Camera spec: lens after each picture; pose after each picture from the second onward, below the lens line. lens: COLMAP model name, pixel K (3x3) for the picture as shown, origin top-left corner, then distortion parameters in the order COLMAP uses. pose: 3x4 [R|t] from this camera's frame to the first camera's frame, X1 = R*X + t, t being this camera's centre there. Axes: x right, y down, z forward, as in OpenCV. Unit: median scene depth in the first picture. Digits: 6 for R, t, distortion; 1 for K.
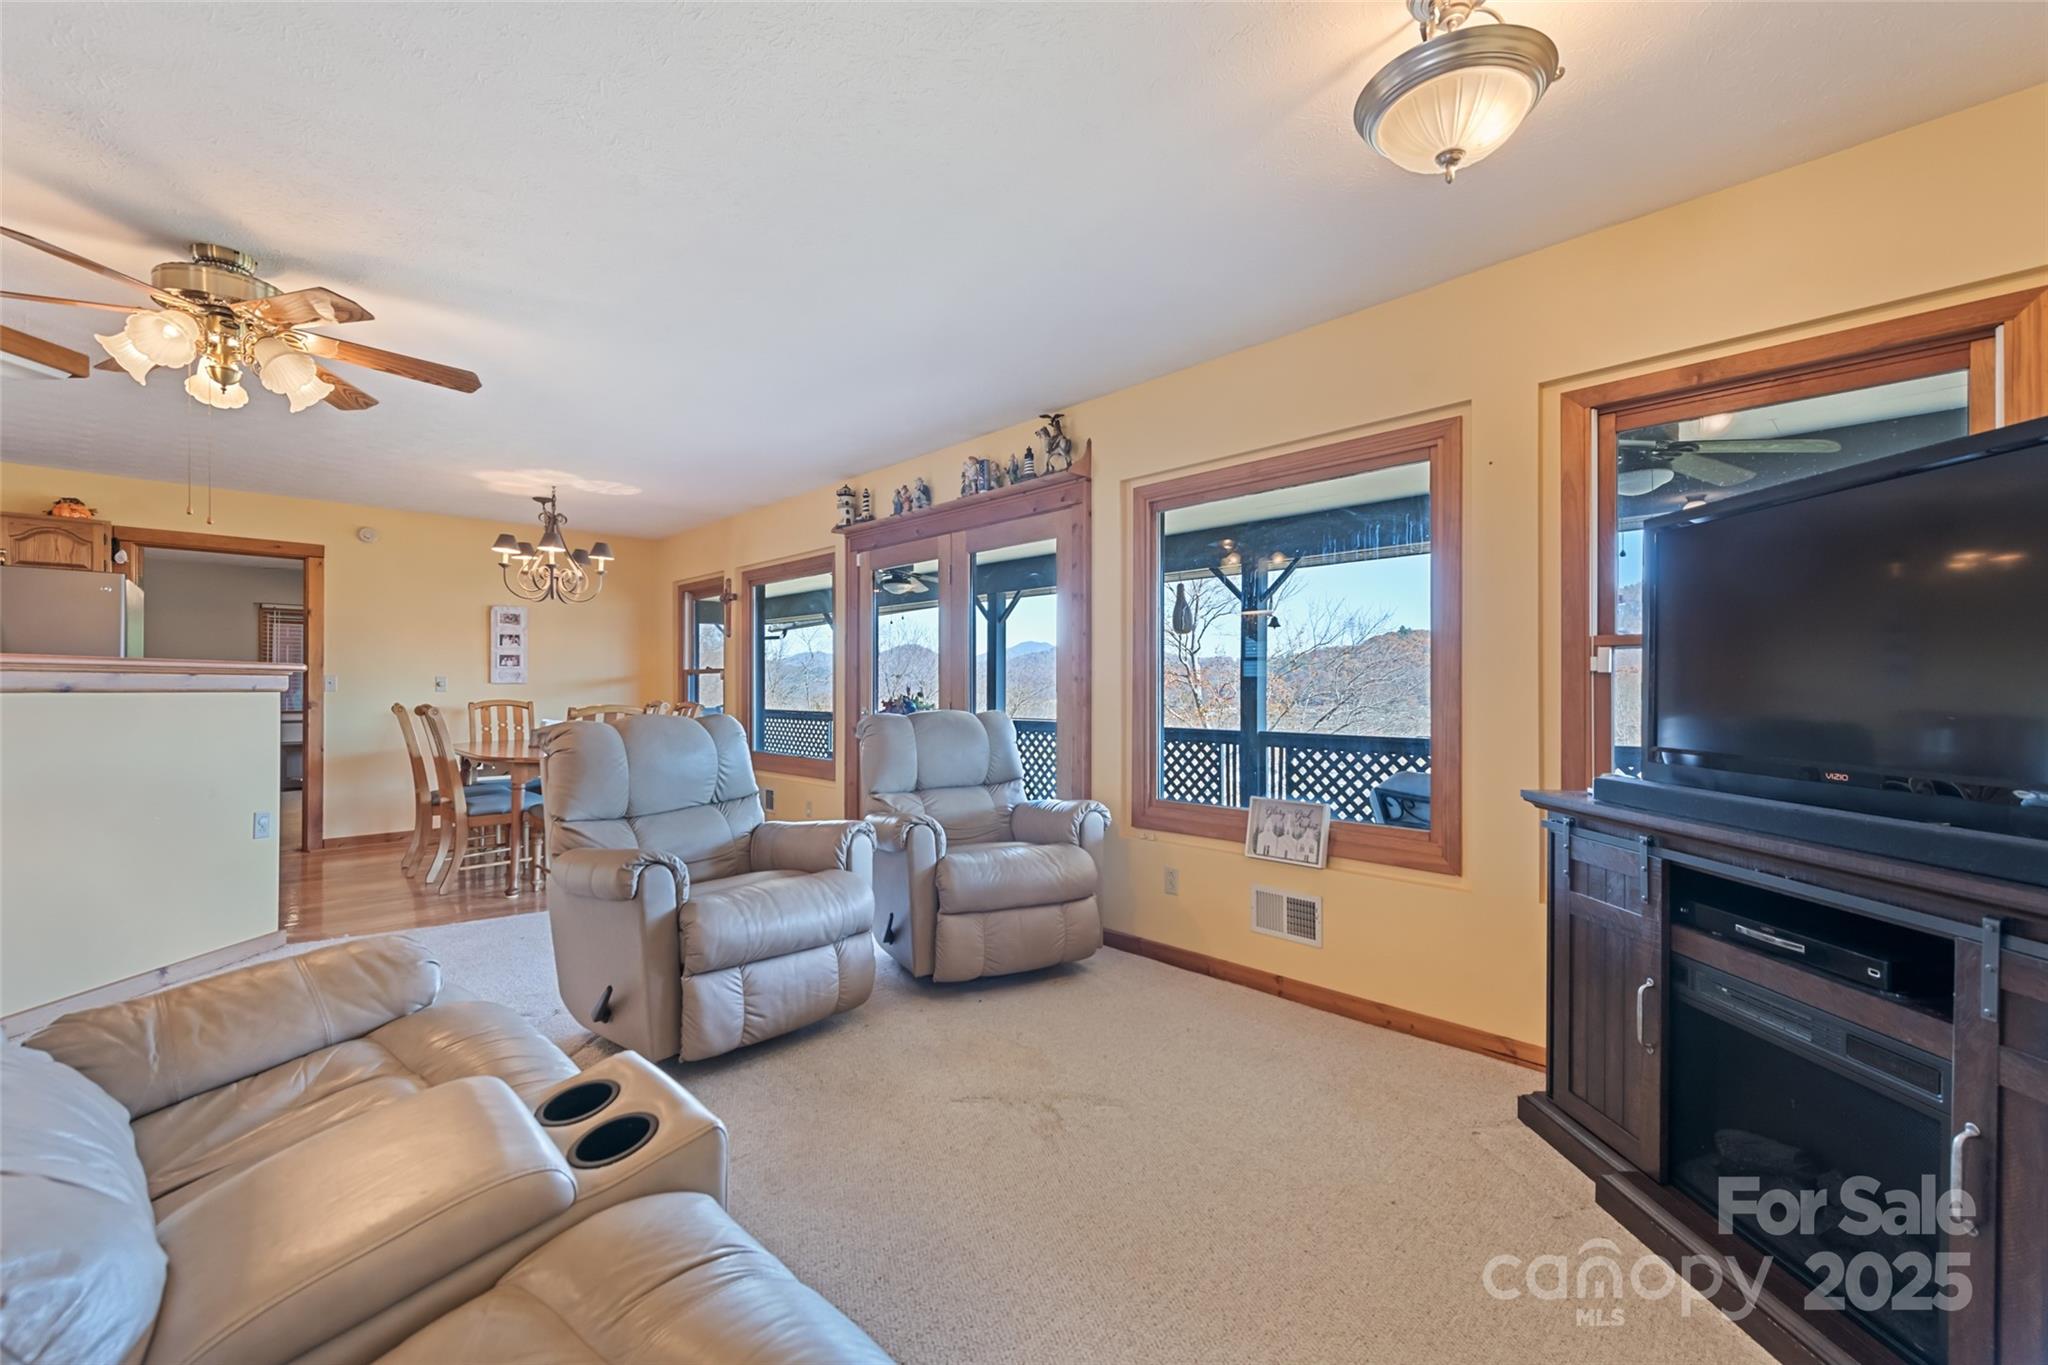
lens RADIAL K [[835.0, 0, 1027.8], [0, 835.0, 685.3], [0, 0, 1]] dist [0.000519, -0.000353]
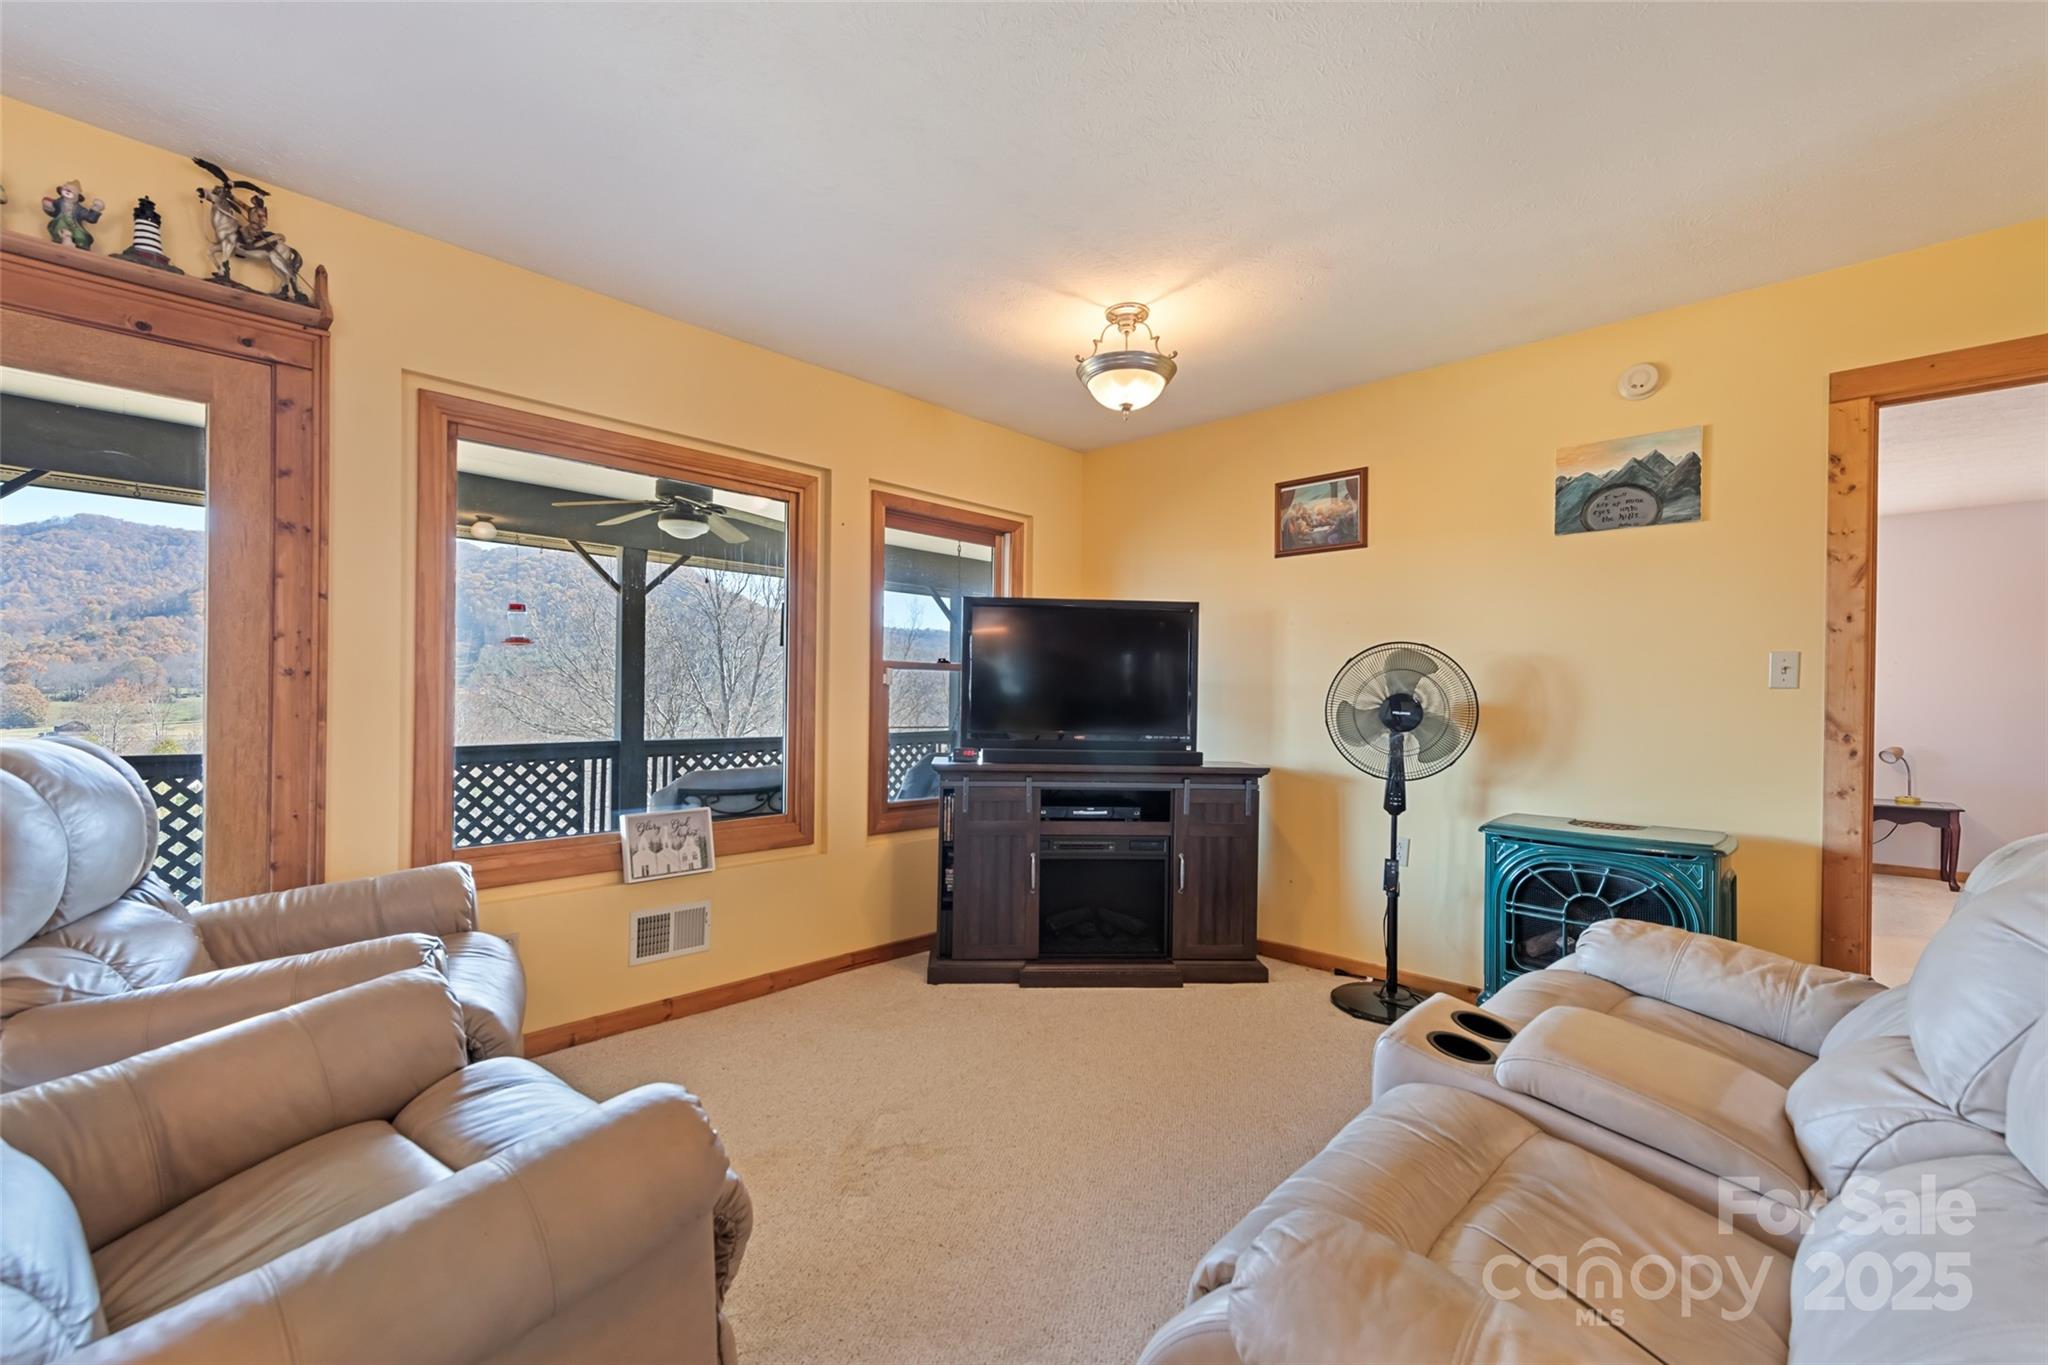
lens RADIAL K [[837.9, 0, 1020.4], [0, 837.9, 702.7], [0, 0, 1]] dist [0.001890, 0.000060]
pose [[-0.030773, -0.010658, 0.999470, -0.440915], [-0.013996, 0.999850, 0.010231, -0.000520], [-0.999428, -0.013674, -0.030918, 0.431408]]
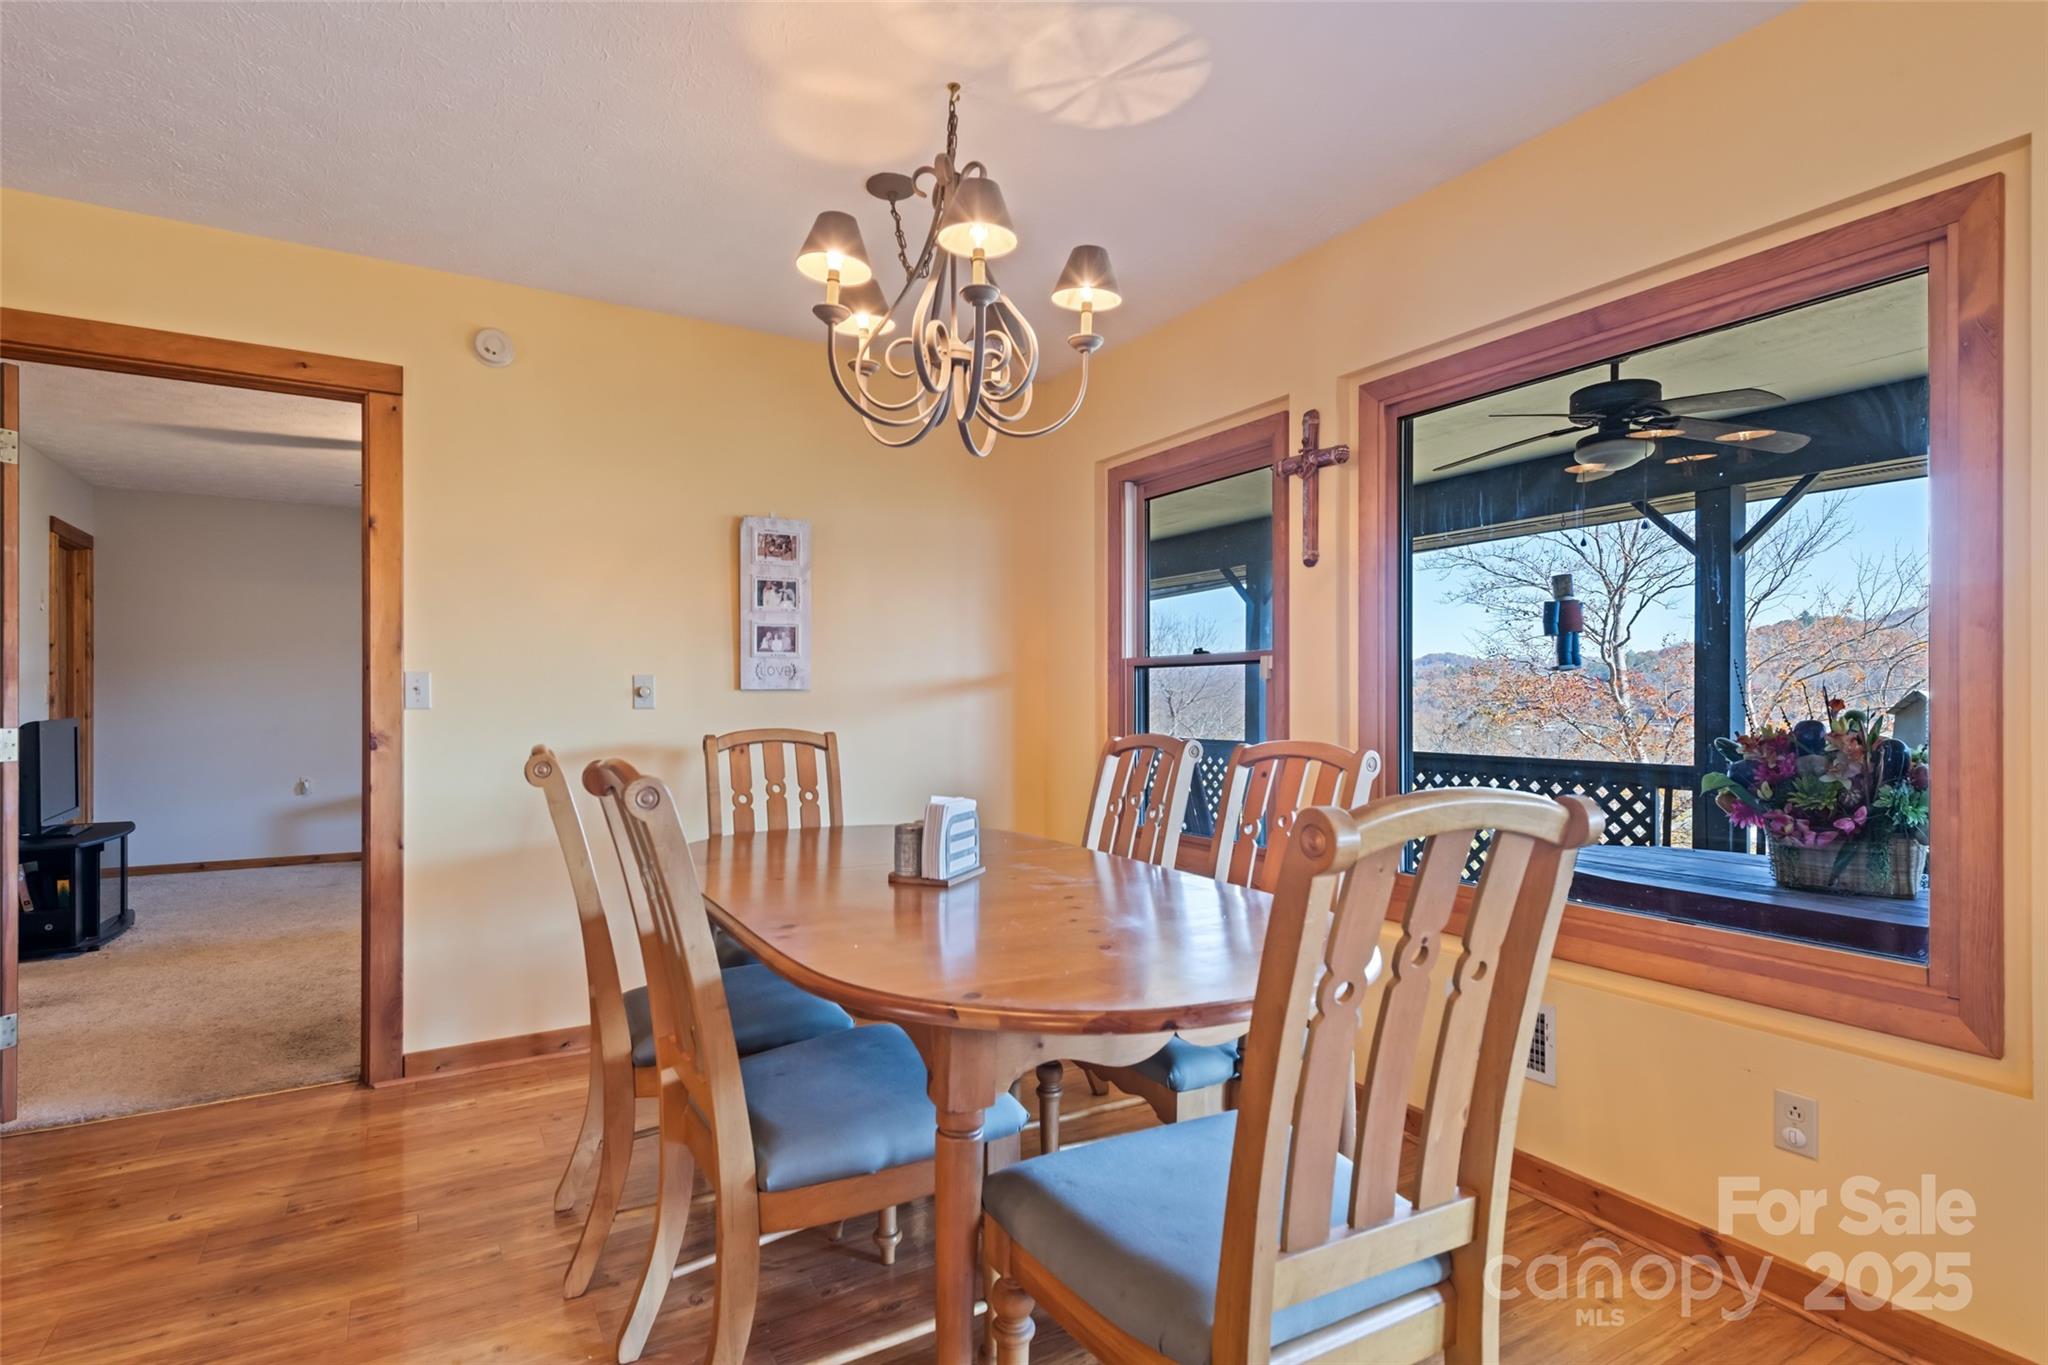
lens RADIAL K [[1003.1, 0, 1019.4], [0, 1003.1, 705.0], [0, 0, 1]] dist [0.014687, -0.005595]
pose [[0.971842, 0.001461, -0.235628, -0.530799], [0.000532, 0.999965, 0.008395, 0.001704], [0.235632, -0.008284, 0.971807, 0.732778]]
